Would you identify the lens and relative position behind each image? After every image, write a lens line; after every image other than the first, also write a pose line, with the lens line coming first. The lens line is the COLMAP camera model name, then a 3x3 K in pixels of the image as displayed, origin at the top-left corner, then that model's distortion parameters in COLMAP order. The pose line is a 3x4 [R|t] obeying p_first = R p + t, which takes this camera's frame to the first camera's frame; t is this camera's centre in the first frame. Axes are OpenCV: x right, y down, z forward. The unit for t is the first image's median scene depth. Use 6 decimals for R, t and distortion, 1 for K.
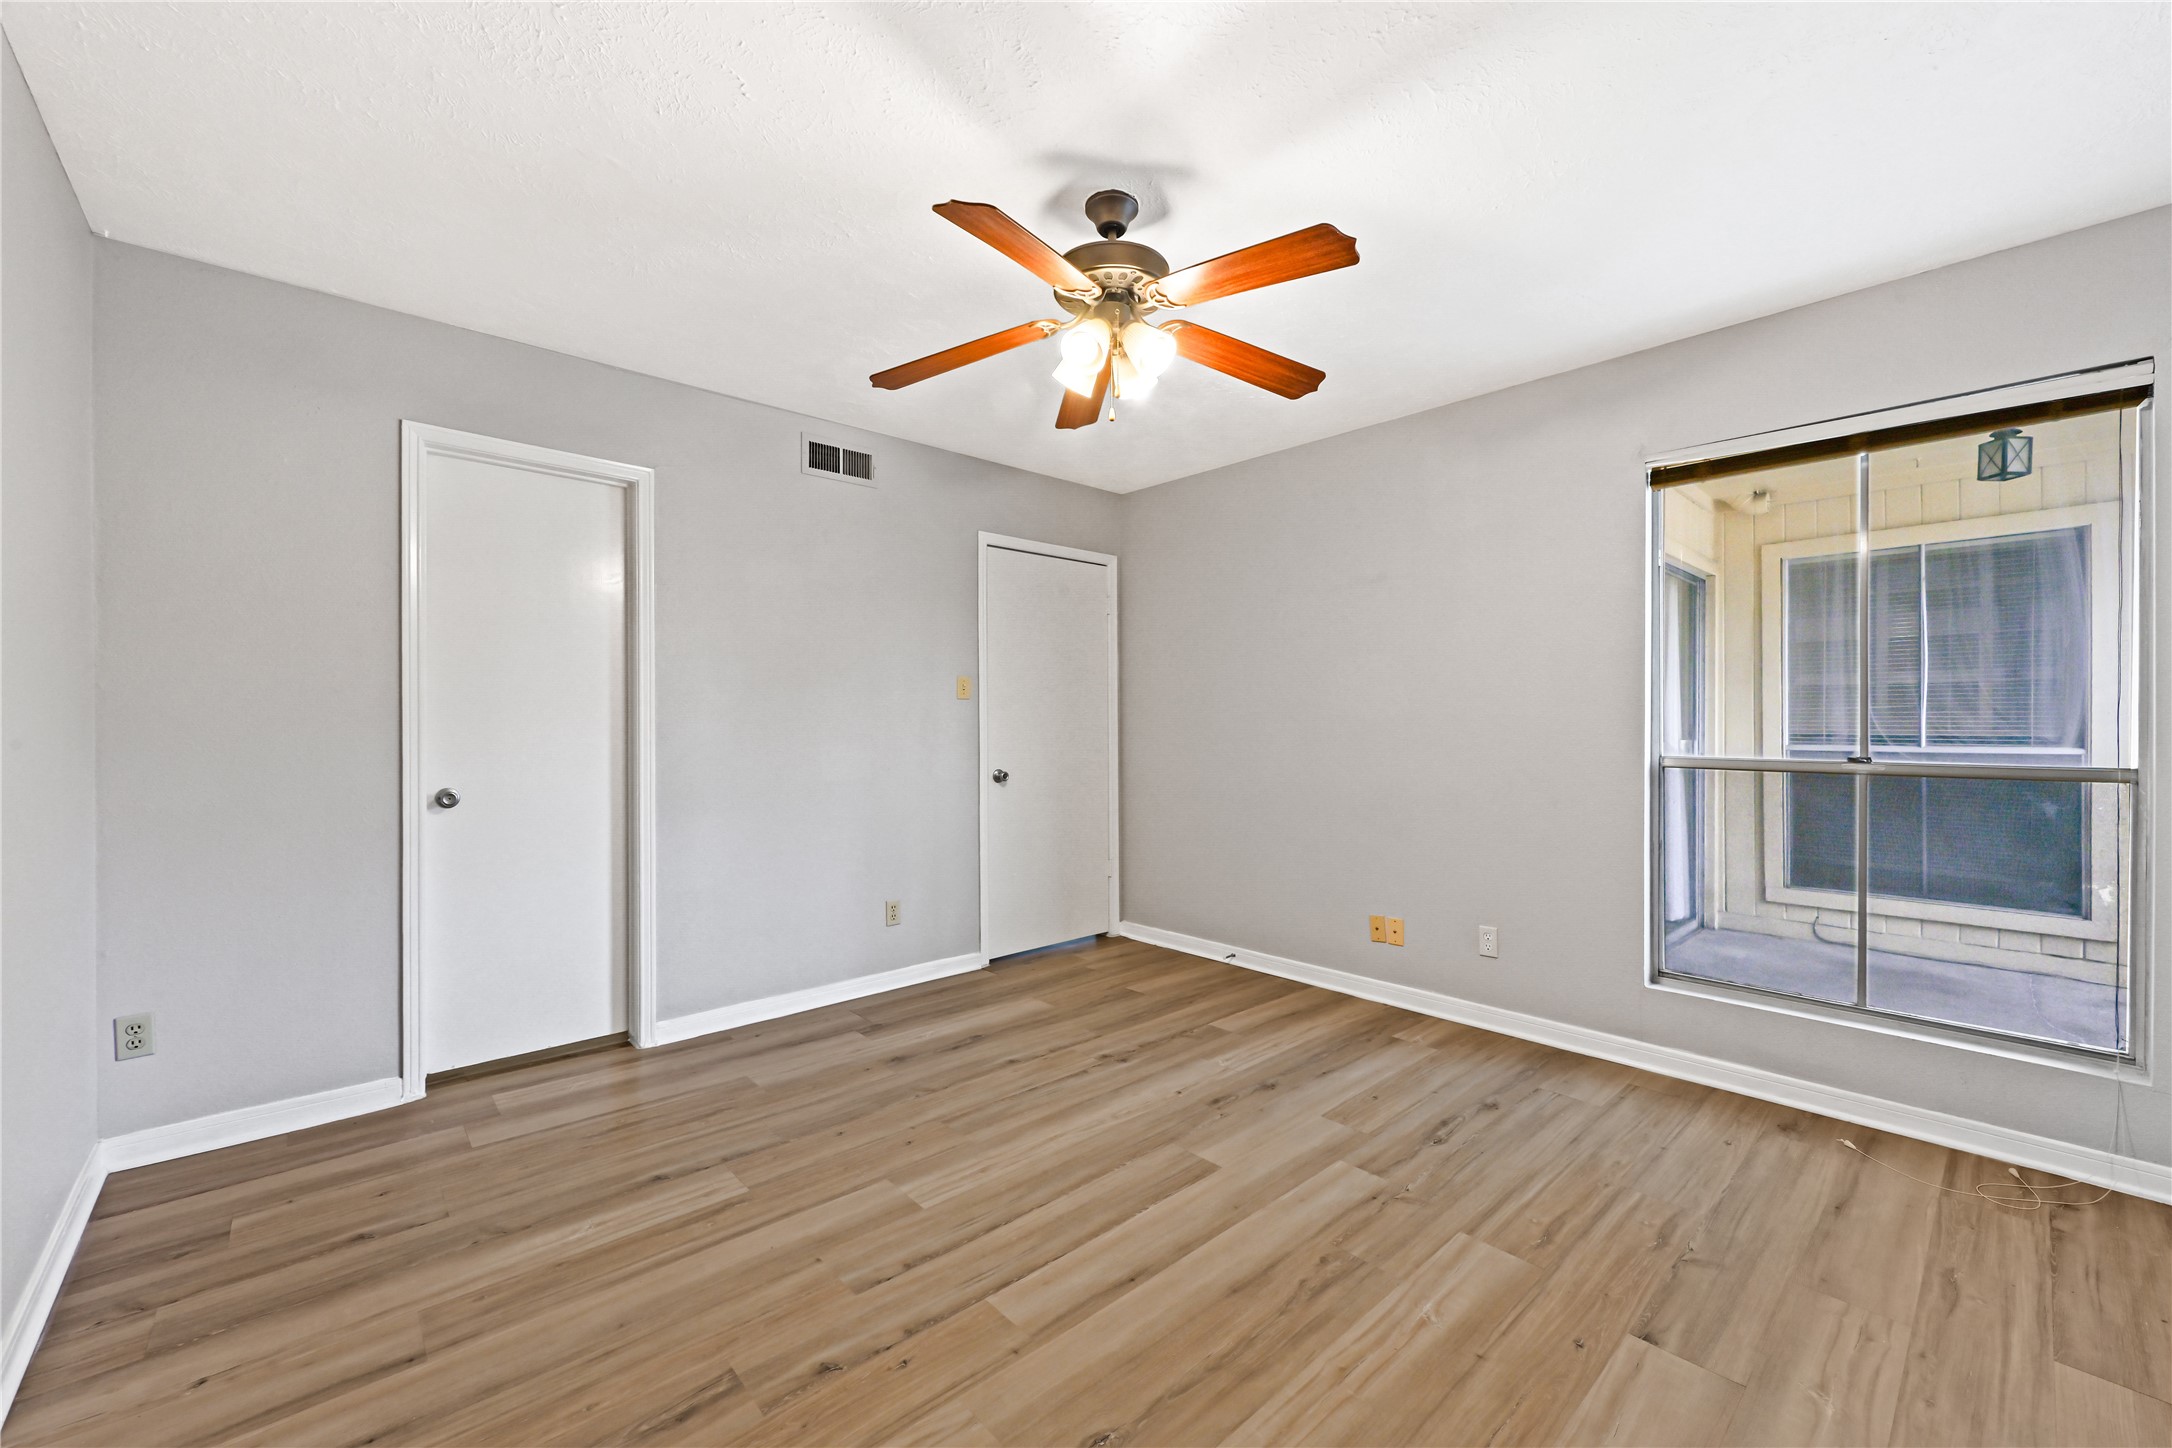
lens RADIAL K [[861.0, 0, 1087.6], [0, 861.0, 725.6], [0, 0, 1]] dist [0.001960, -0.000023]
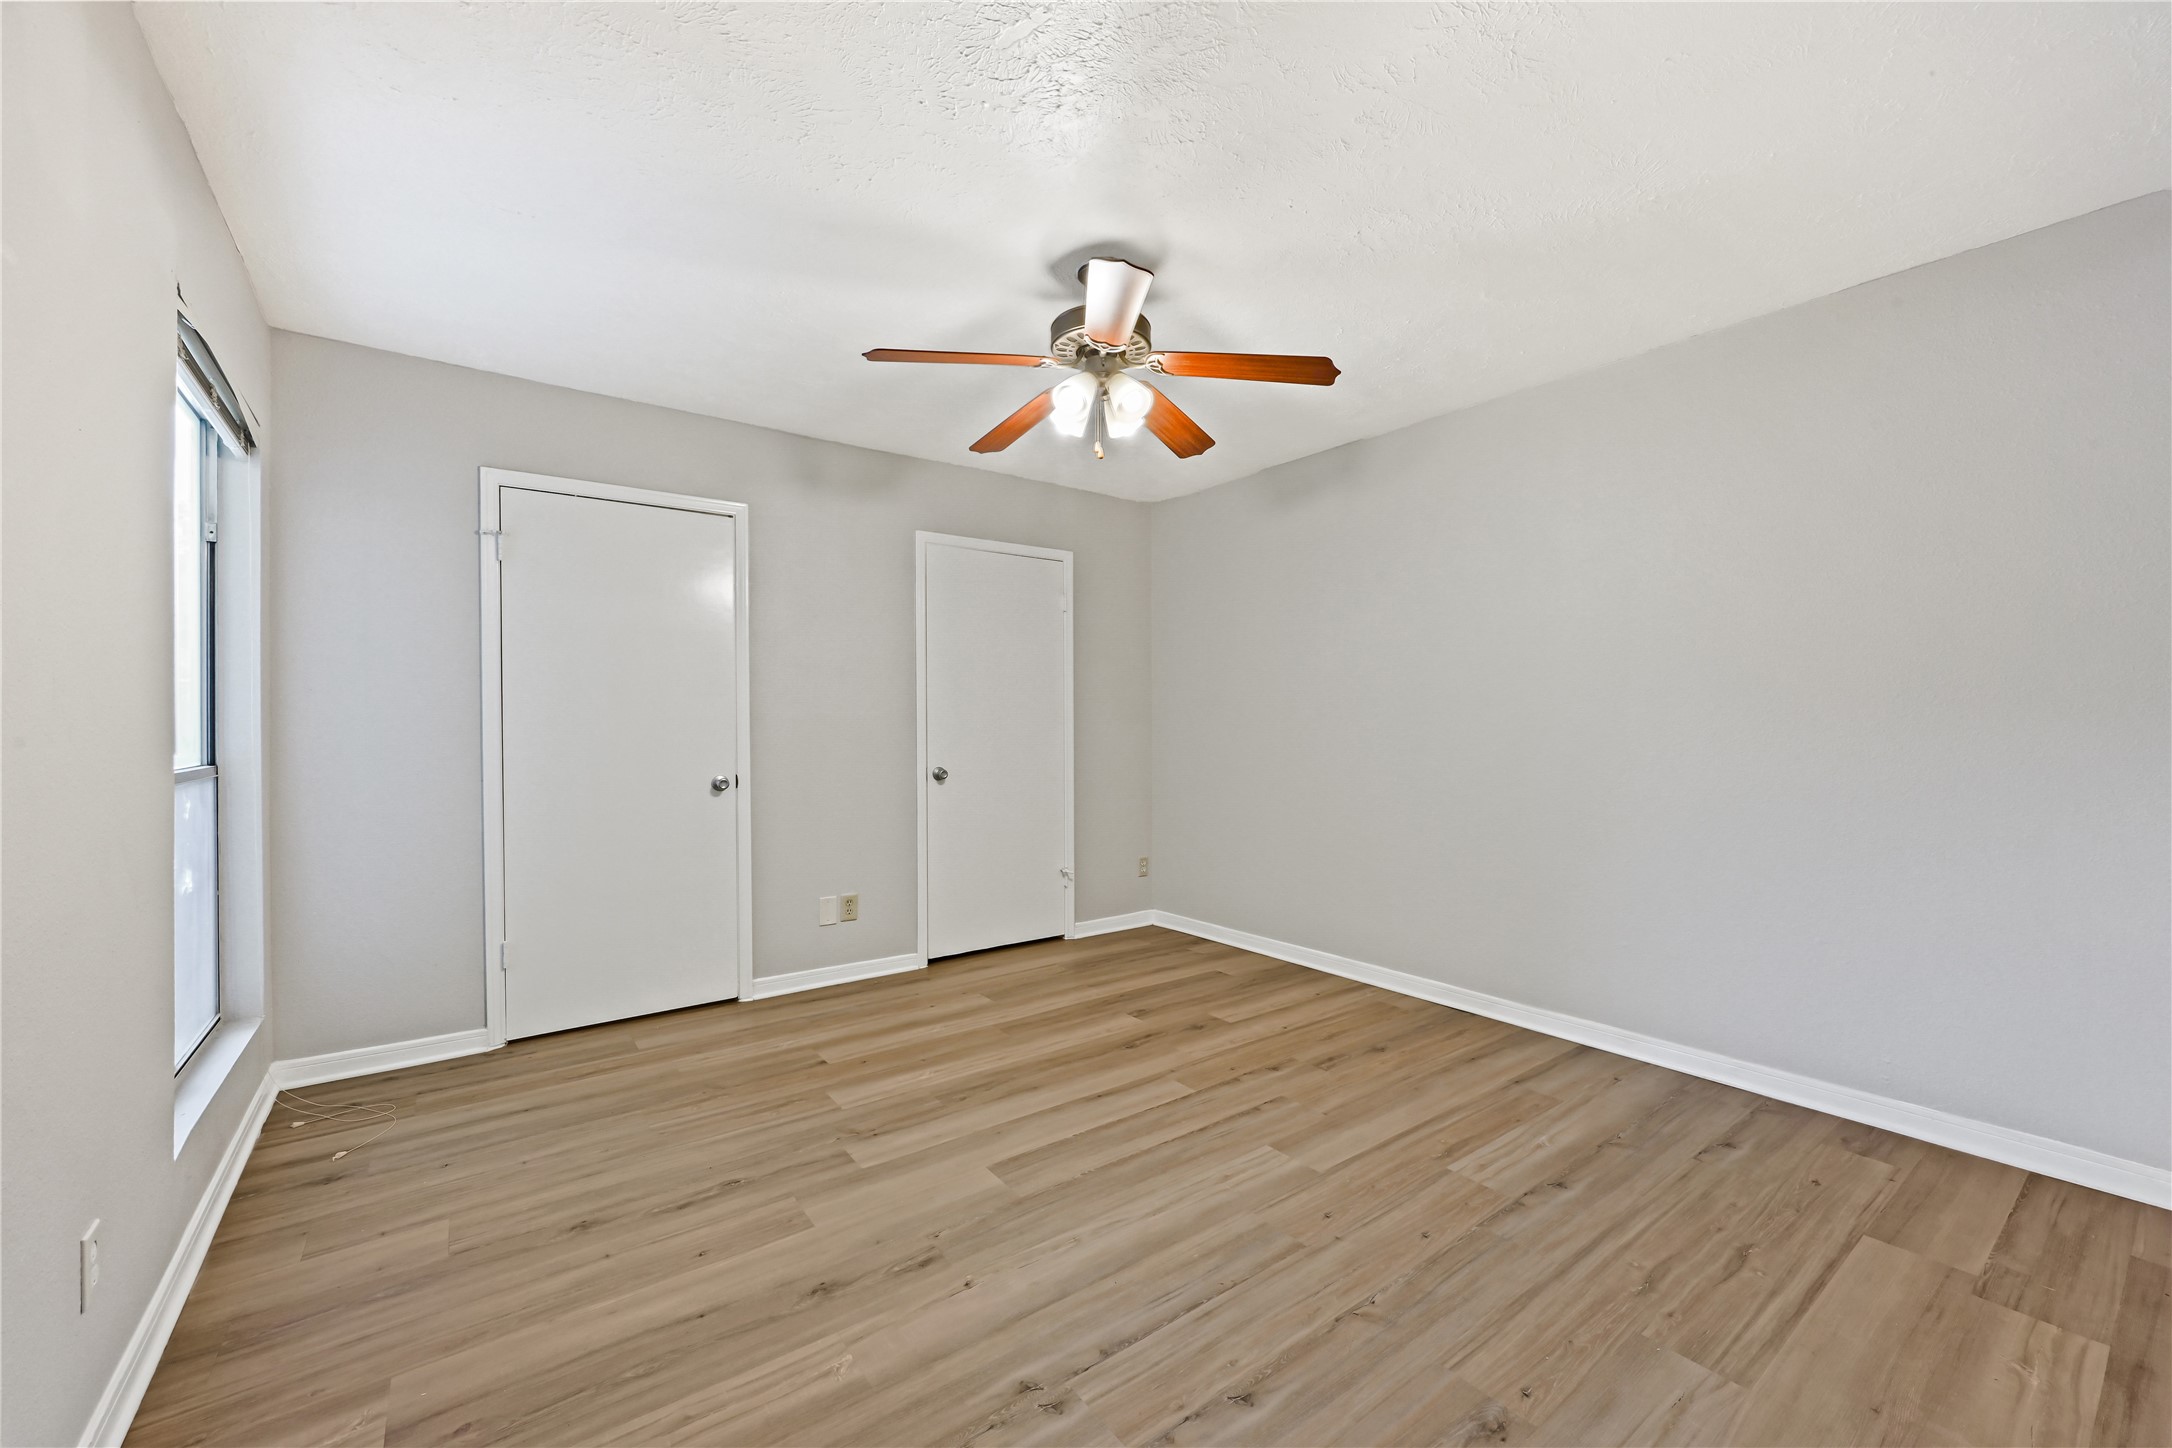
lens RADIAL K [[861.0, 0, 1087.6], [0, 861.0, 725.6], [0, 0, 1]] dist [0.001960, -0.000023]
pose [[-0.995078, 0.003569, 0.099032, -0.064474], [0.004154, 0.999975, 0.005702, -0.004325], [-0.099009, 0.006085, -0.995068, 2.066051]]
